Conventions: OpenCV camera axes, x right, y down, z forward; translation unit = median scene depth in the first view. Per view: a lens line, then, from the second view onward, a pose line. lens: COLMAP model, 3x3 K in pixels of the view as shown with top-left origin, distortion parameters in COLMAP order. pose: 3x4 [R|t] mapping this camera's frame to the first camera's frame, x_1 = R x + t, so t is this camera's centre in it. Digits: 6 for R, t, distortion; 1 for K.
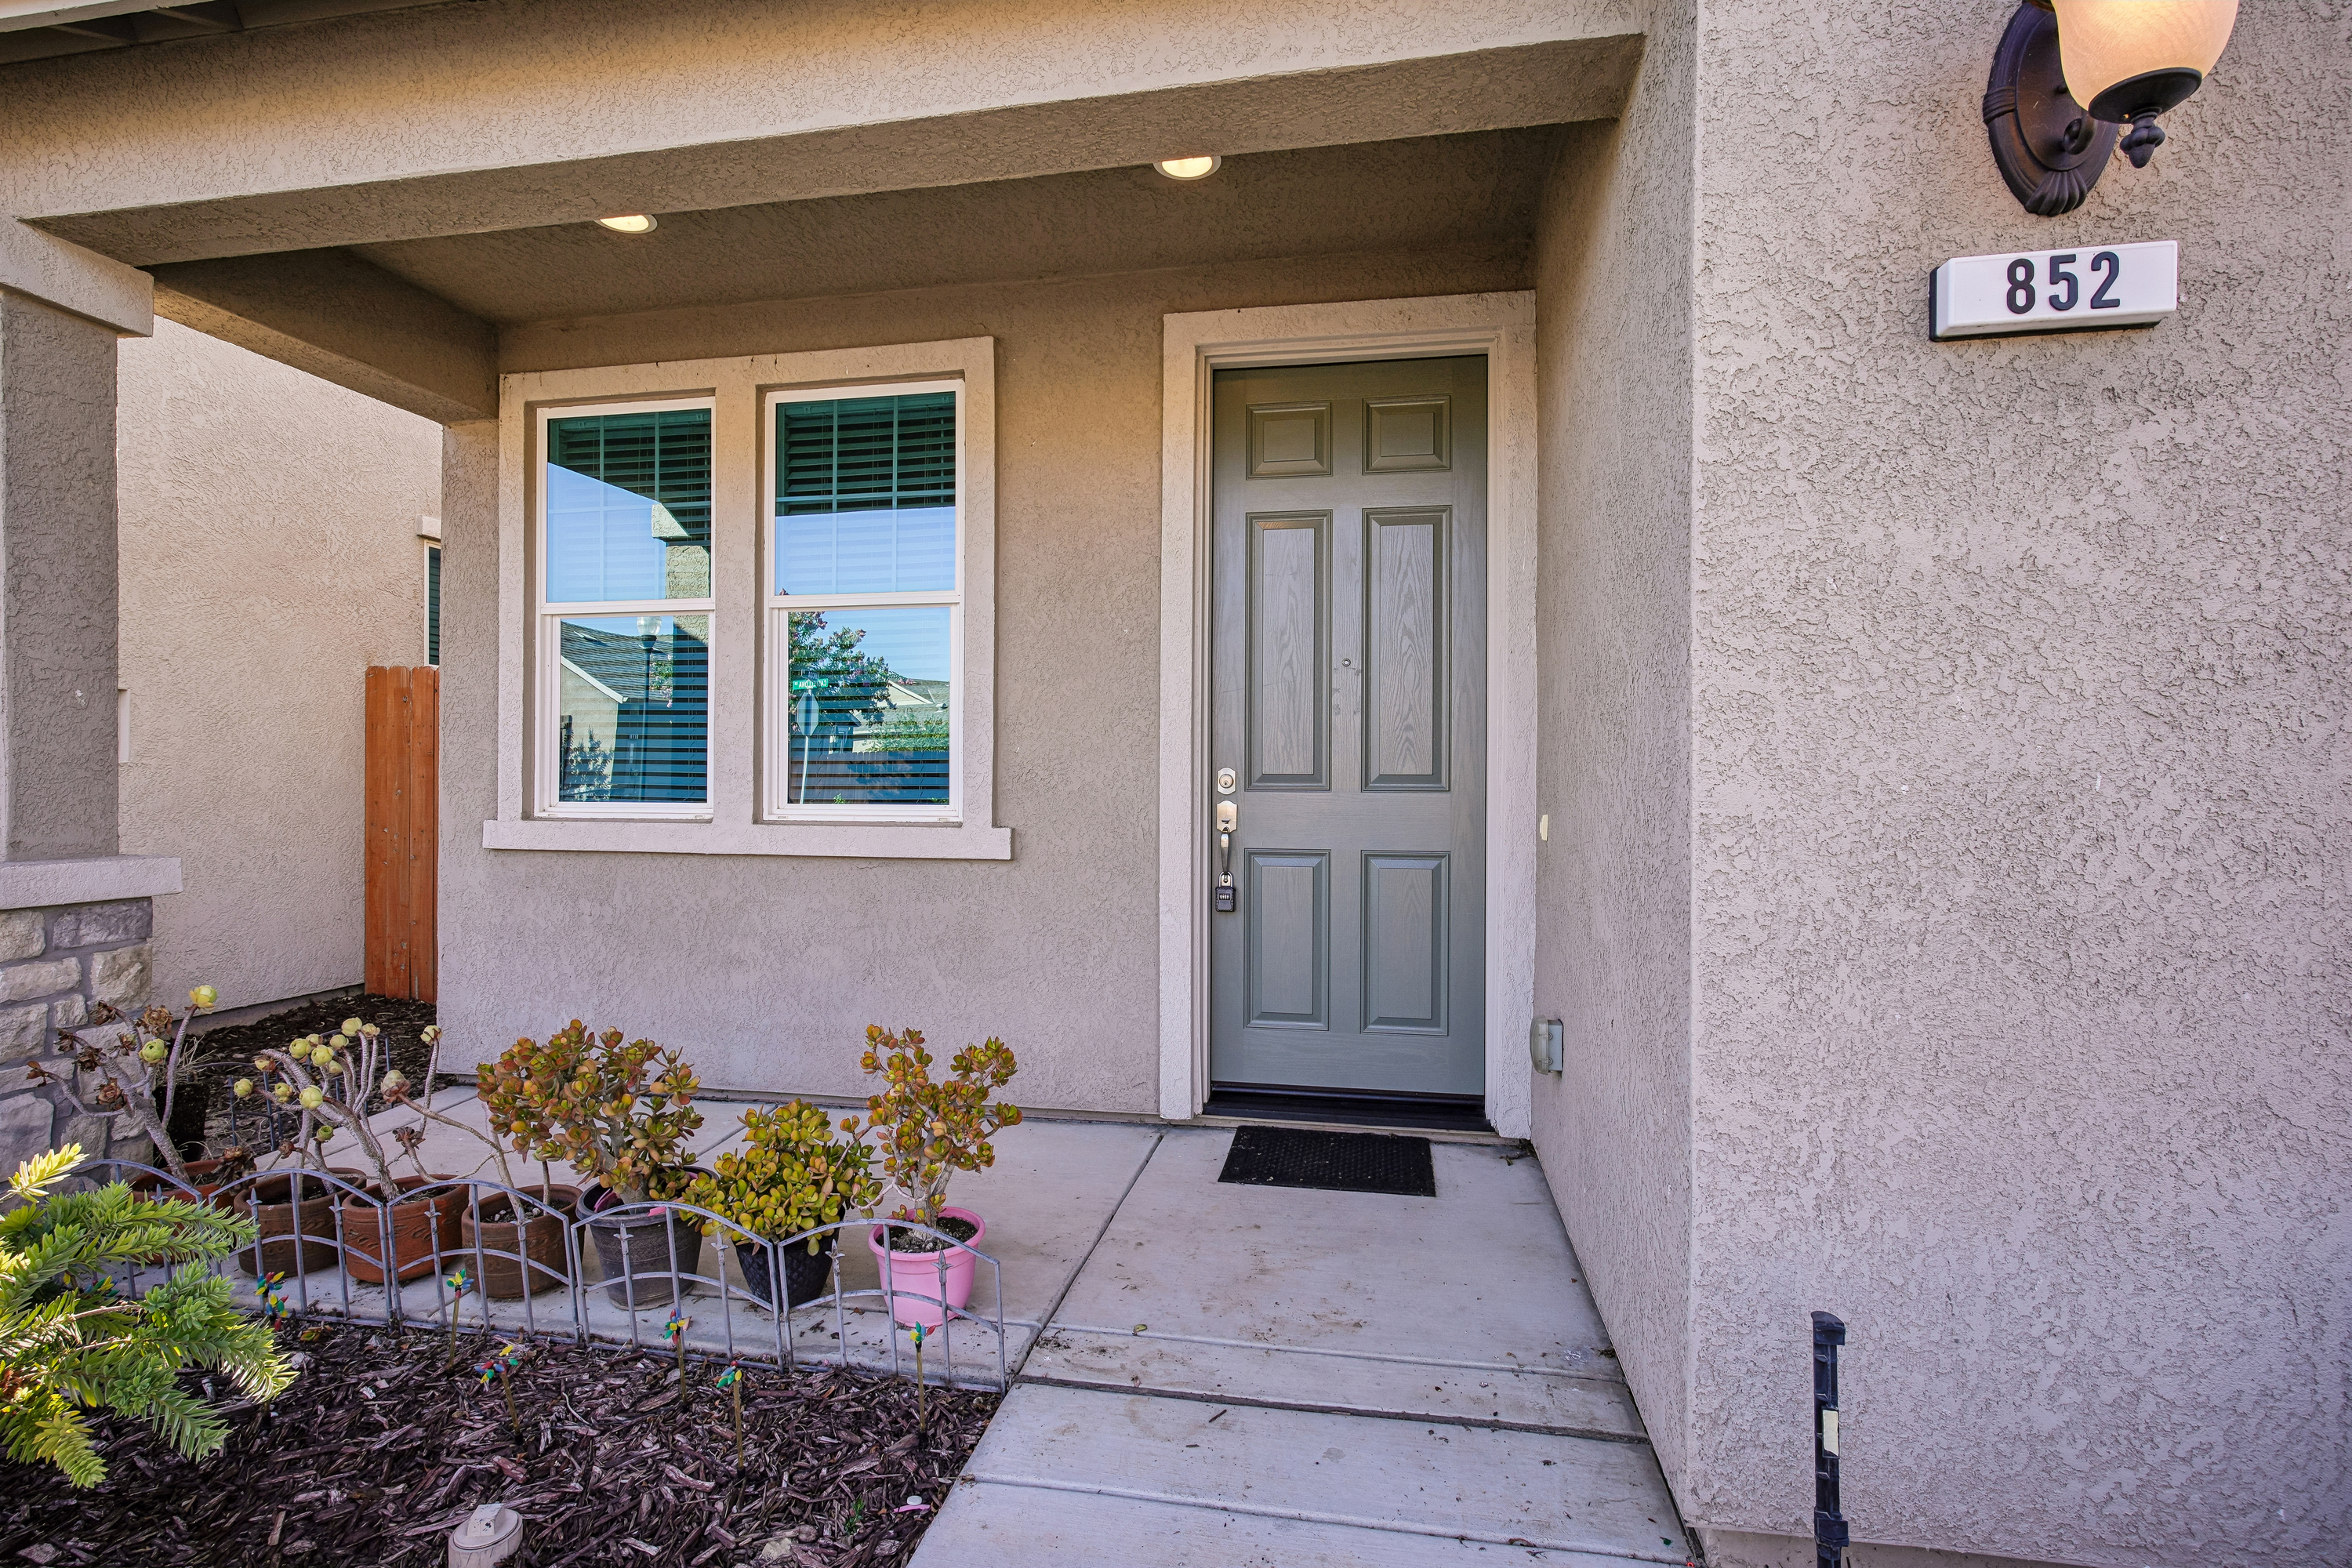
lens RADIAL K [[1126.4, 0, 1165.6], [0, 1126.4, 770.1], [0, 0, 1]] dist [-0.014493, 0.006571]
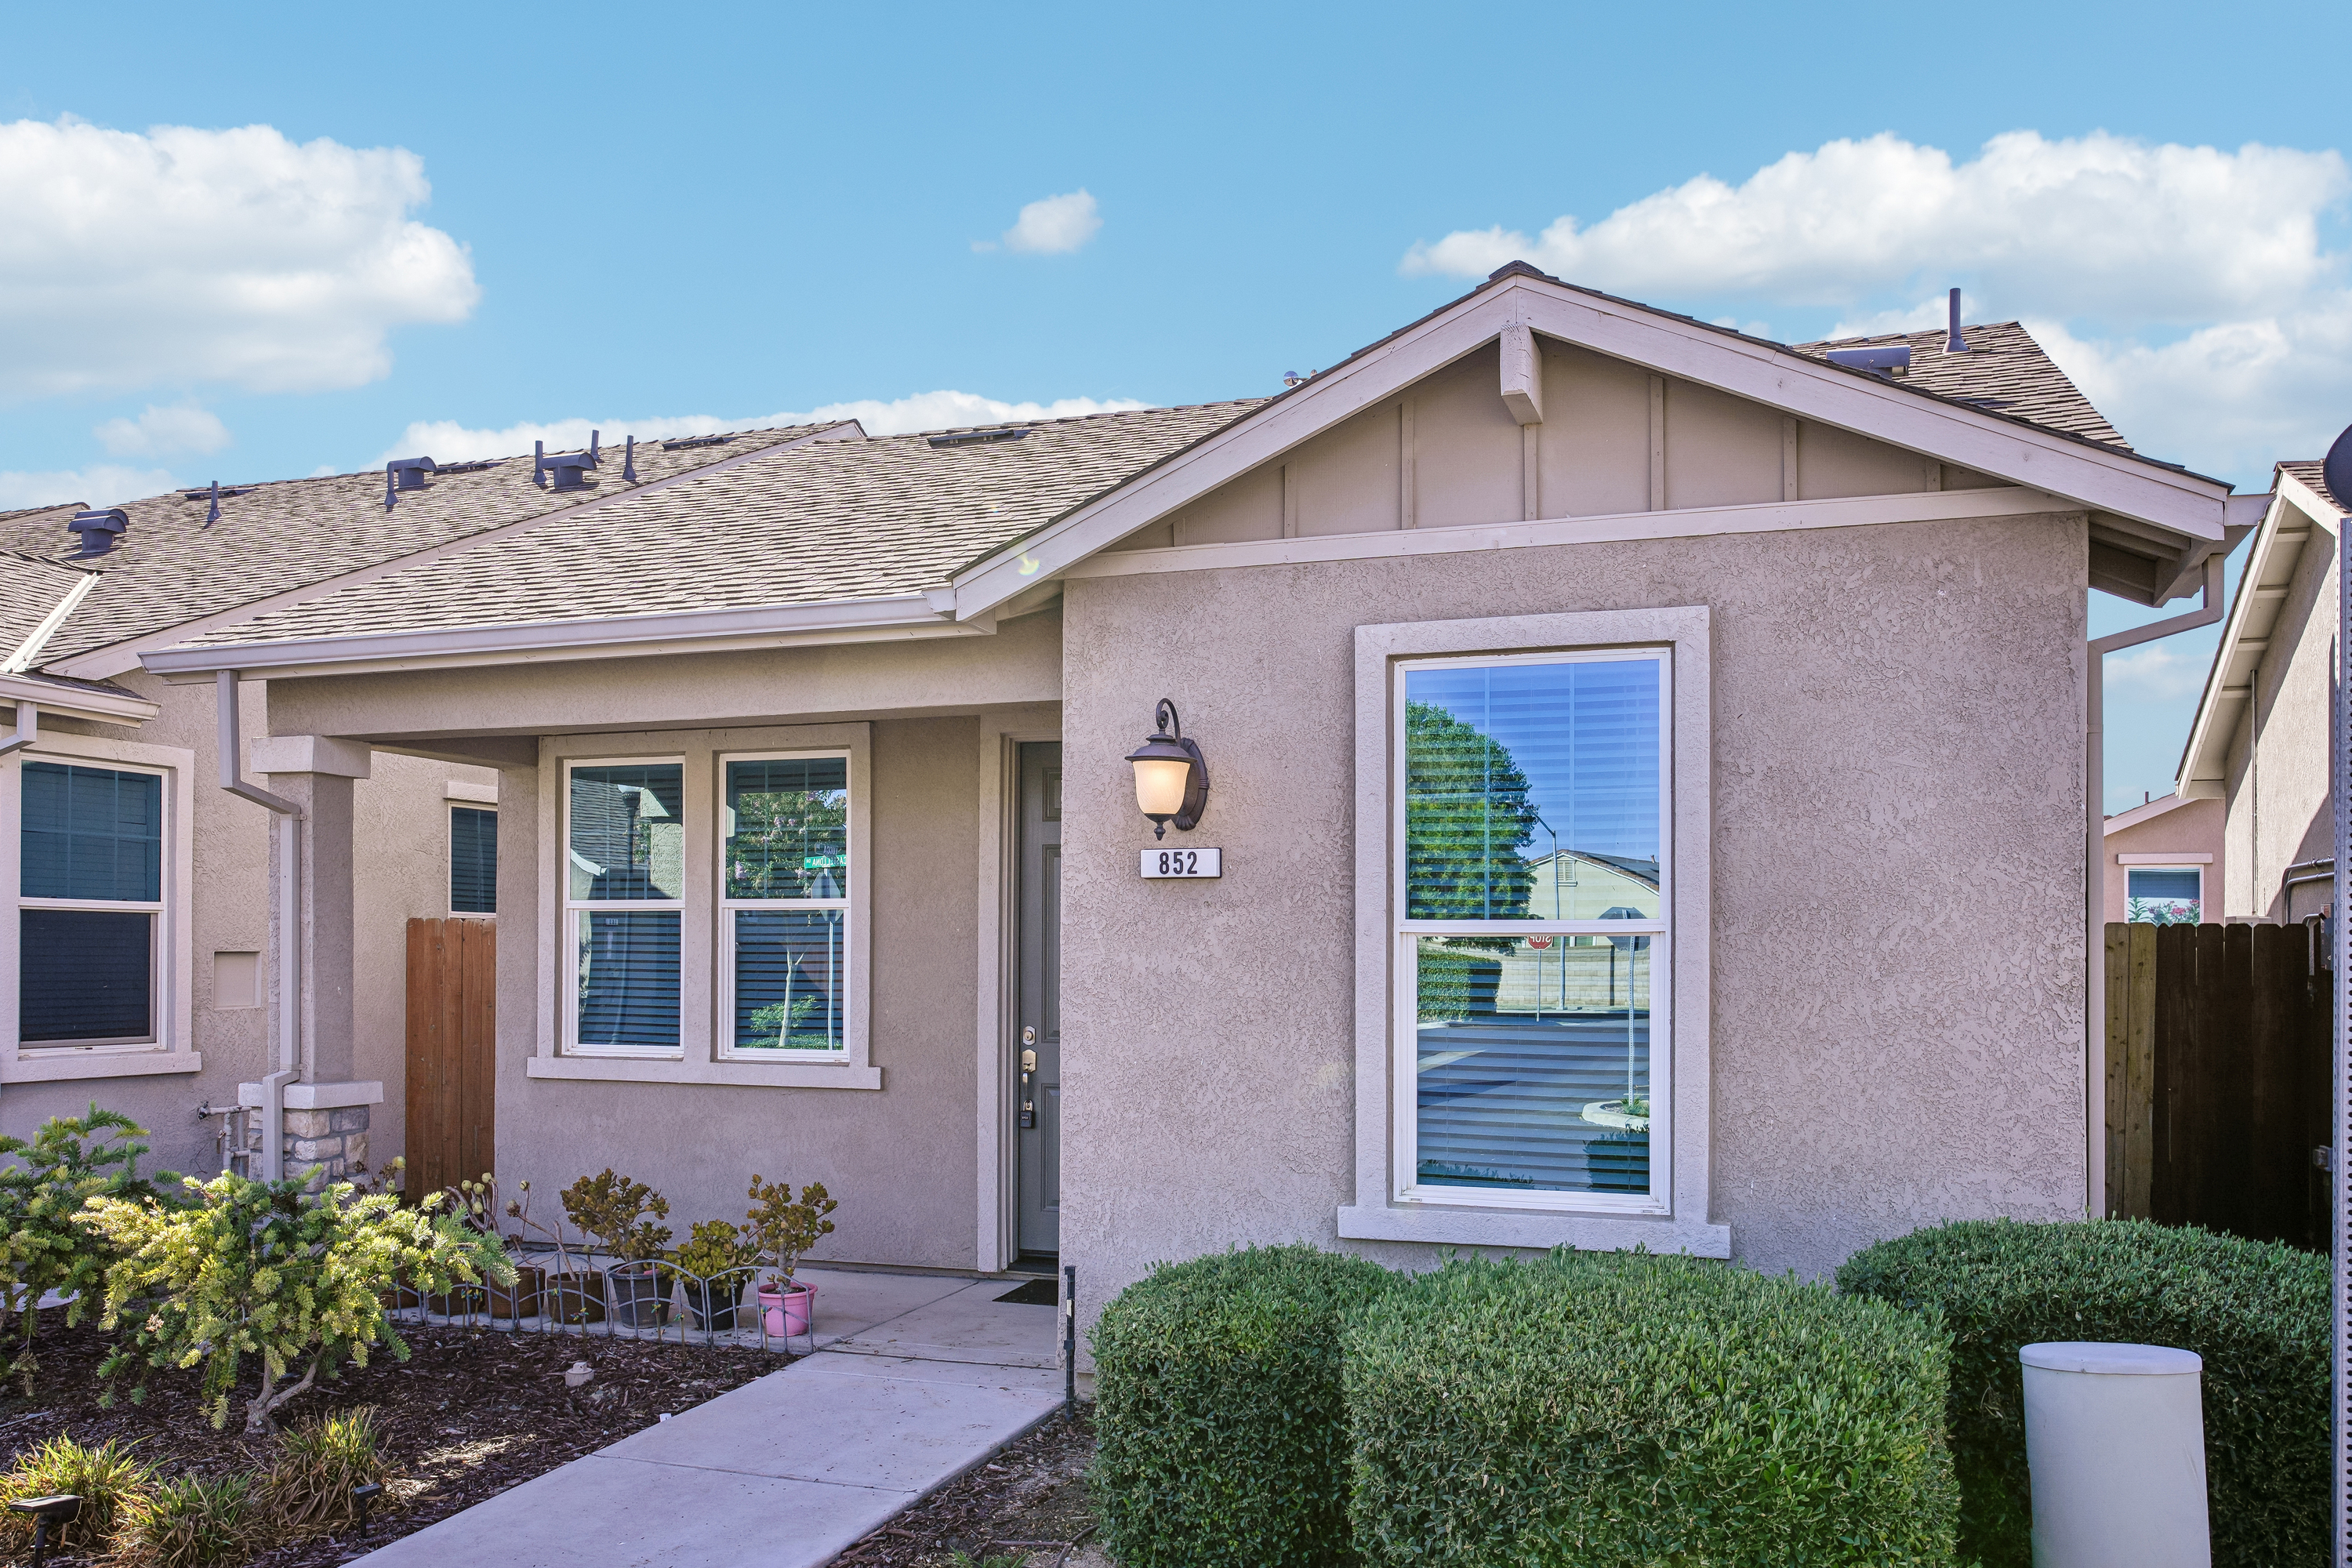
lens RADIAL K [[1892.3, 0, 1150.1], [0, 1892.3, 924.2], [0, 0, 1]] dist [-0.017511, 0.012071]
pose [[0.987416, -0.002253, -0.158130, 0.889786], [0.000438, 0.999934, -0.011513, -0.156958], [0.158145, 0.011299, 0.987351, -2.020871]]
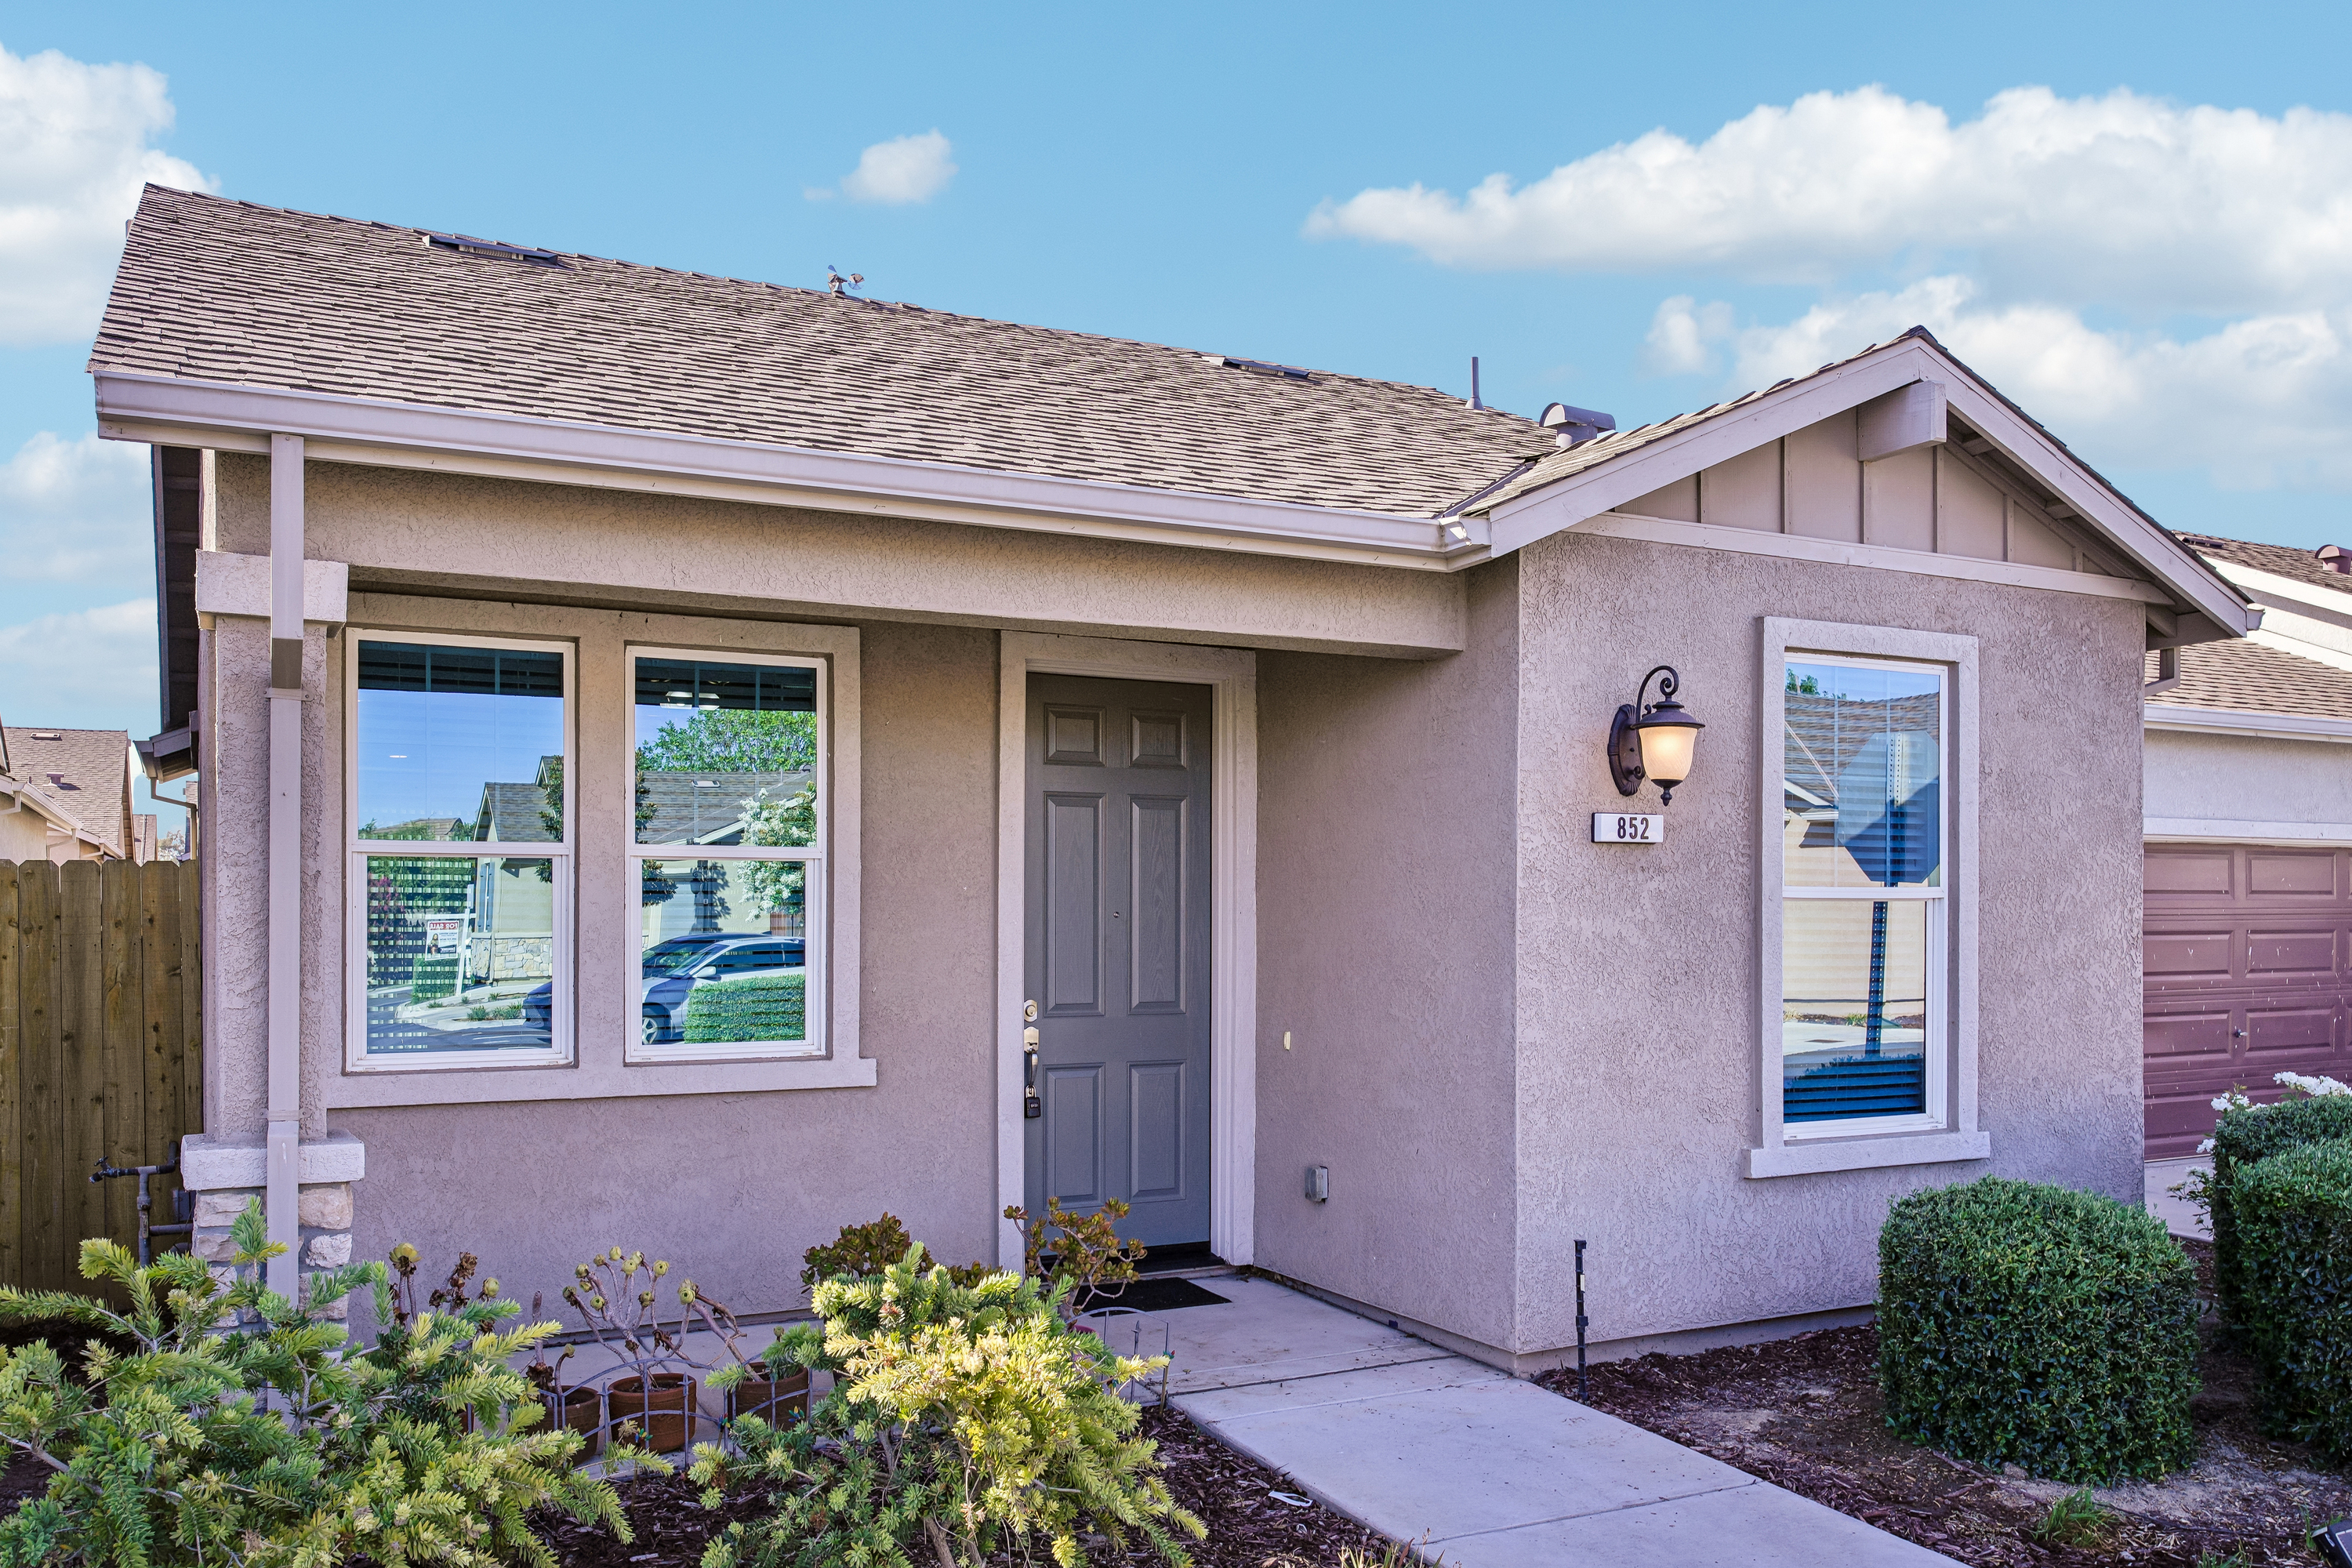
lens RADIAL K [[1892.3, 0, 1177.6], [0, 1892.3, 895.8], [0, 0, 1]] dist [-0.017511, 0.012071]
pose [[0.782872, 0.001435, 0.622181, -1.687172], [-0.001516, 0.999999, -0.000398, -0.175573], [-0.622181, -0.000632, 0.782873, -1.081744]]
